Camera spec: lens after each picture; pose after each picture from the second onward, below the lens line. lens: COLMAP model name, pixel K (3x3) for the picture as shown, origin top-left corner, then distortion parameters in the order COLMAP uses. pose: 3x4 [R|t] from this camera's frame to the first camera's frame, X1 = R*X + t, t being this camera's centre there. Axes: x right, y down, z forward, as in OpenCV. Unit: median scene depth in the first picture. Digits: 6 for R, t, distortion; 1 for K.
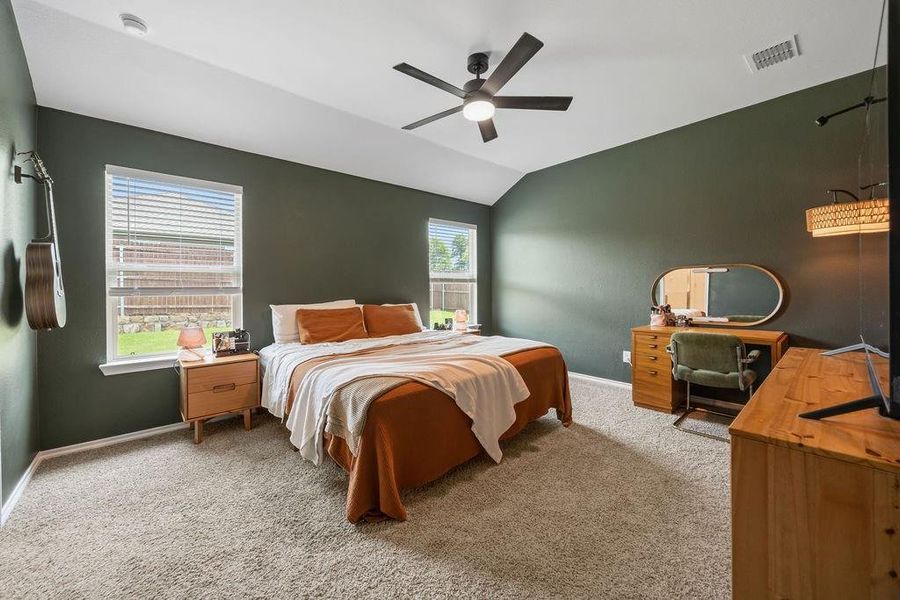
lens RADIAL K [[343.7, 0, 449.8], [0, 343.7, 293.3], [0, 0, 1]] dist [-0.002949, -0.001077]
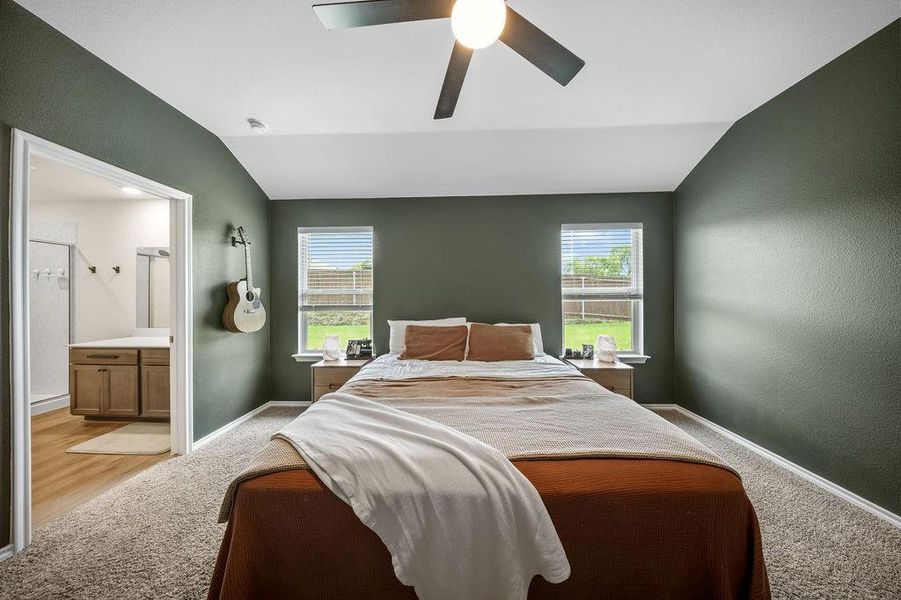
lens RADIAL K [[262.2, 0, 446.5], [0, 262.2, 297.6], [0, 0, 1]] dist [-0.000046, -0.000067]
pose [[0.728202, 0.003956, -0.685351, 0.247790], [-0.010655, 0.999928, -0.005549, -0.042649], [0.685280, 0.011344, 0.728191, 0.460814]]
